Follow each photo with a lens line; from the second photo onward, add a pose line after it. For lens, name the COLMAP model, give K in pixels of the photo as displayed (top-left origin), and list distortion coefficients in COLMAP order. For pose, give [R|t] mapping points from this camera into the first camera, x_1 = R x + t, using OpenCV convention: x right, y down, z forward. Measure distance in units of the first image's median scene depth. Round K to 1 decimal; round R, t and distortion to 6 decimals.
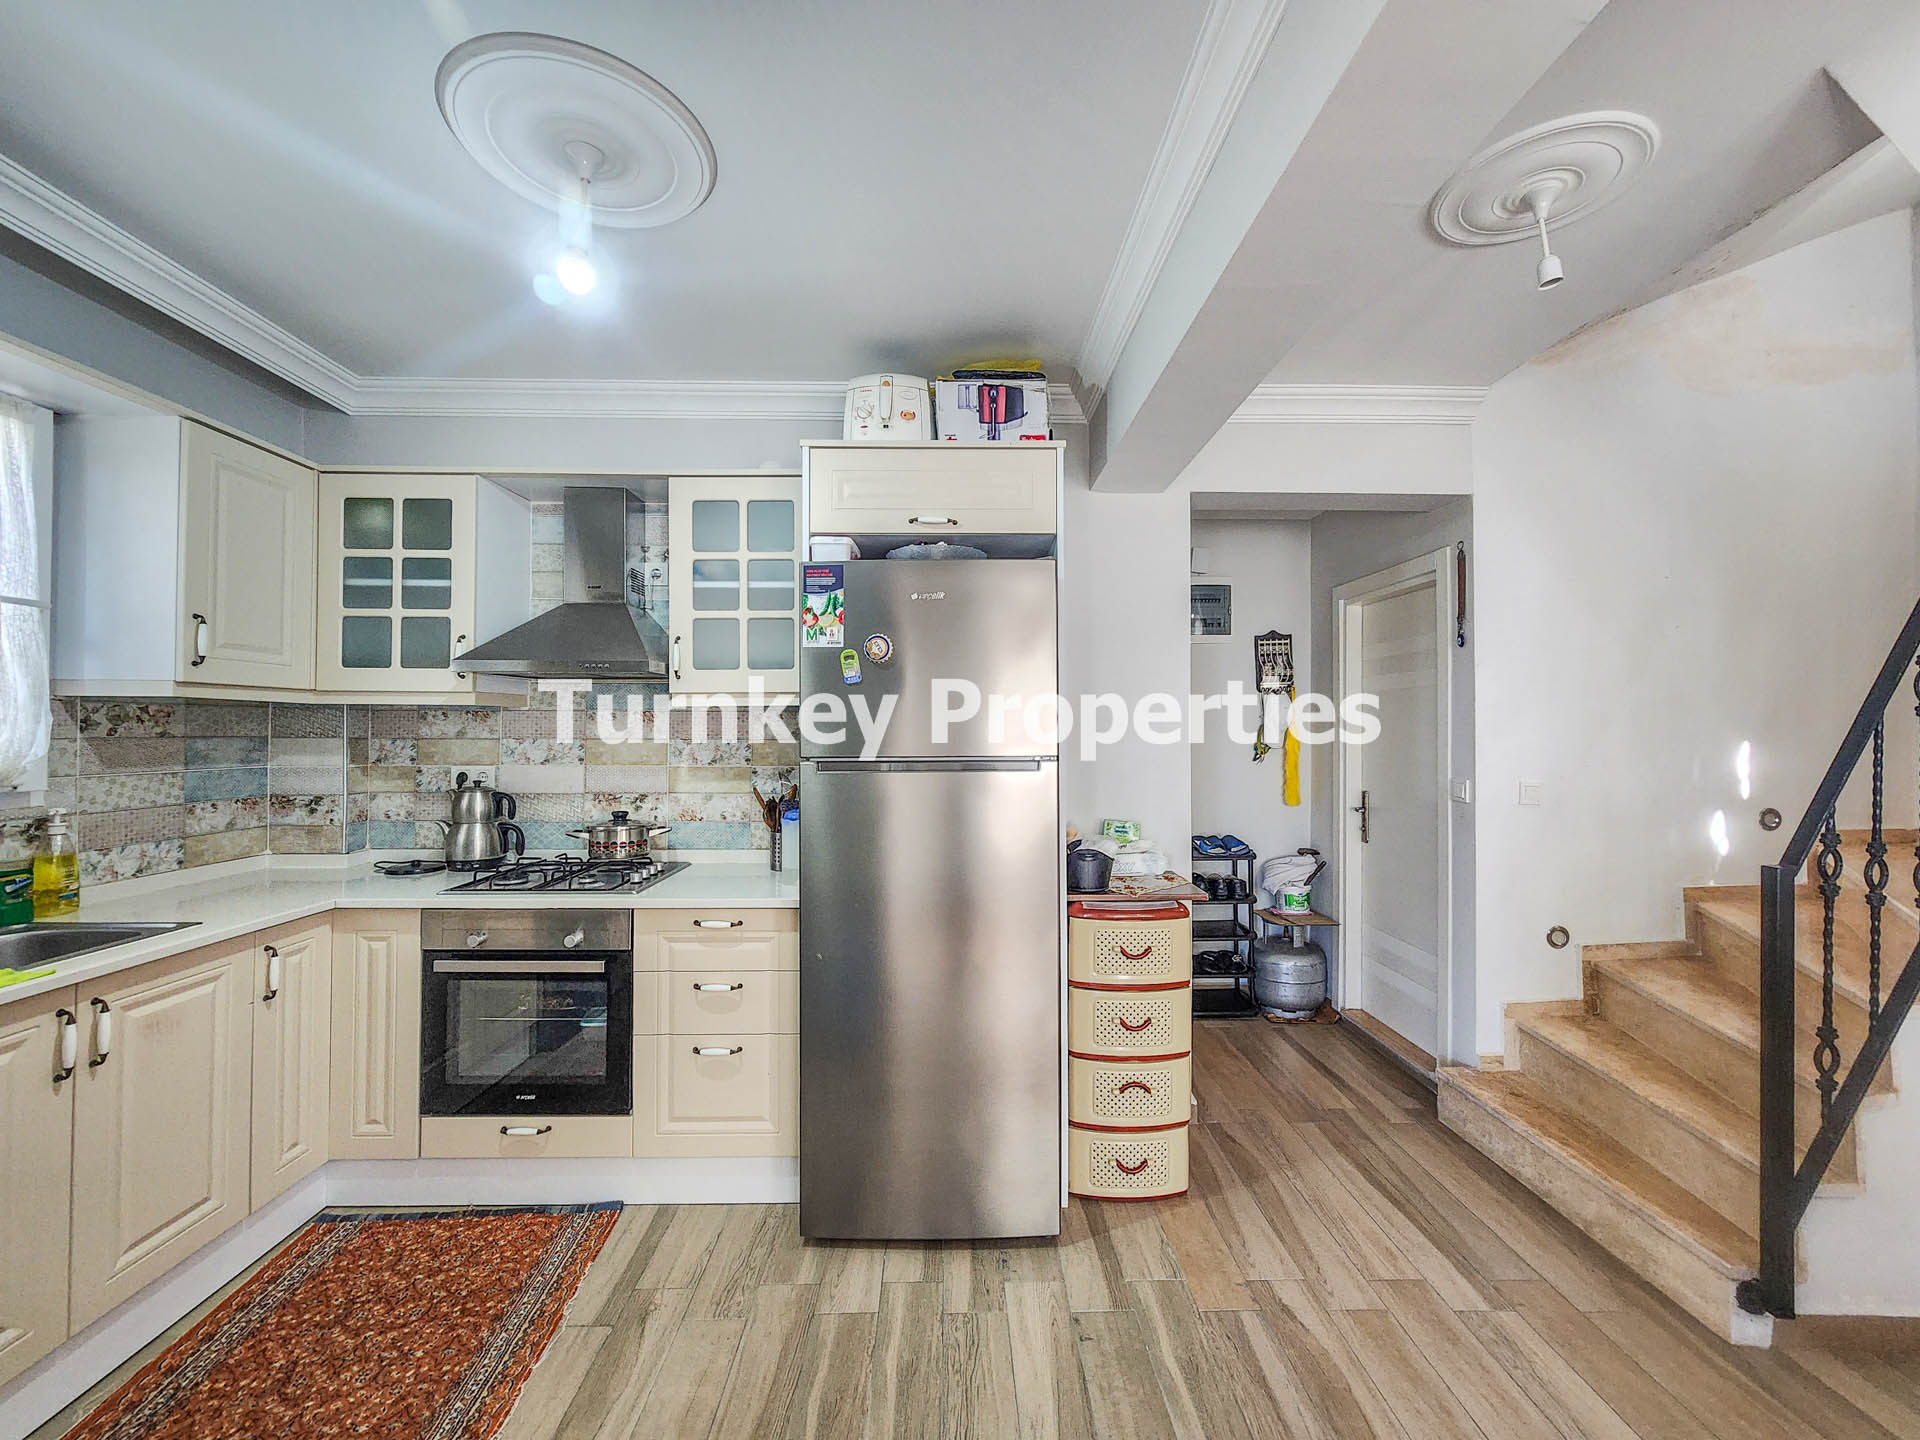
lens RADIAL K [[784.4, 0, 957.3], [0, 784.4, 721.5], [0, 0, 1]] dist [0.000790, 0.000342]
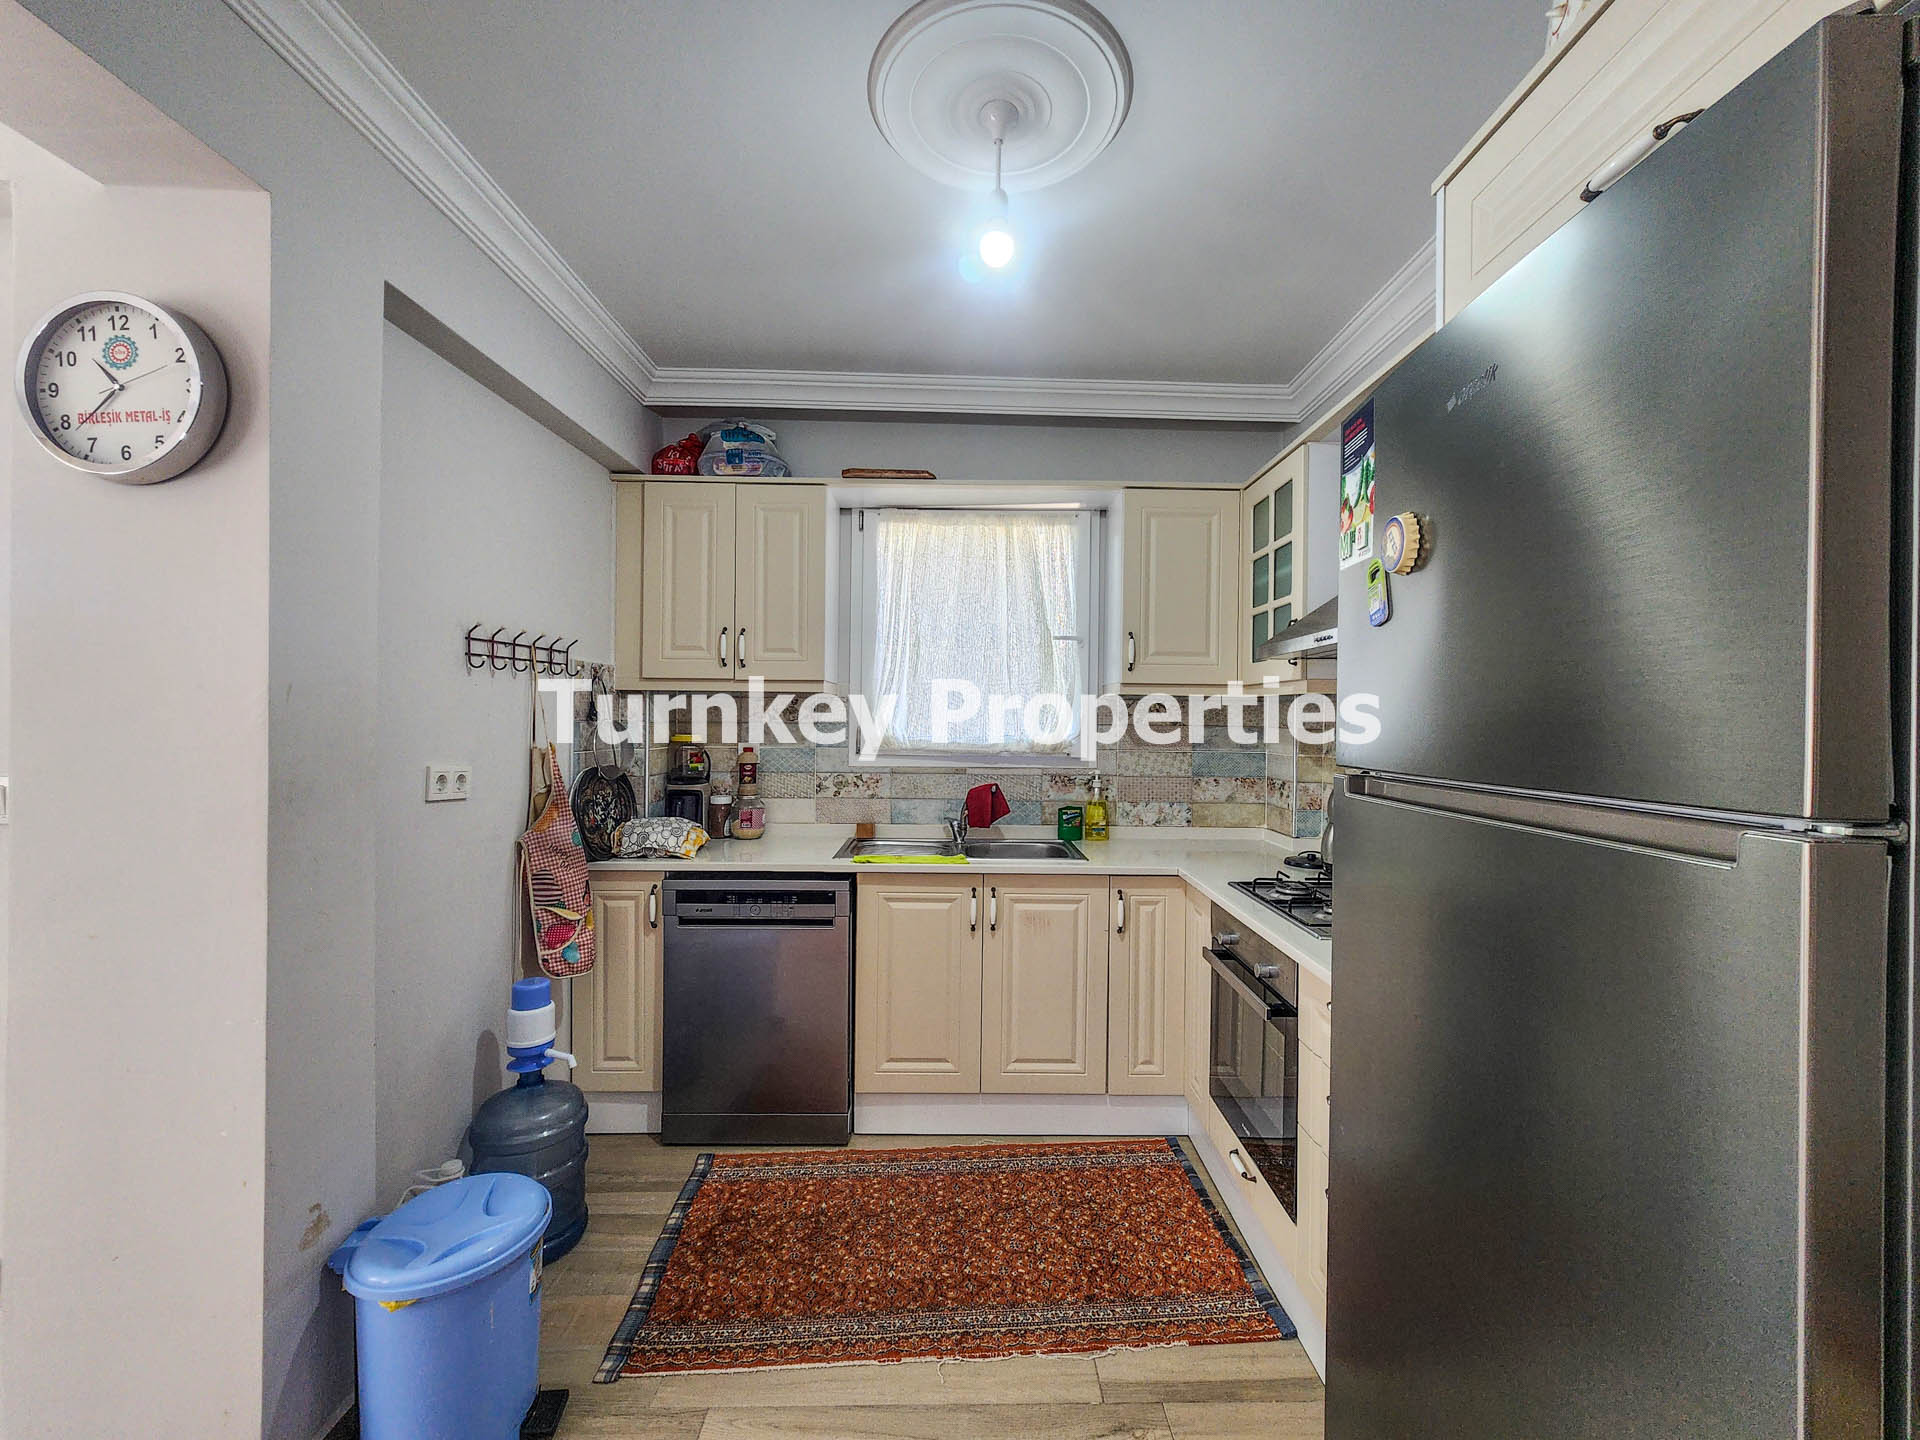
lens RADIAL K [[784.4, 0, 965.7], [0, 784.4, 719.7], [0, 0, 1]] dist [0.000790, 0.000342]
pose [[0.009531, -0.001302, -0.999954, 0.346255], [-0.001115, 0.999999, -0.001313, 0.013390], [0.999954, 0.001127, 0.009530, 0.677783]]
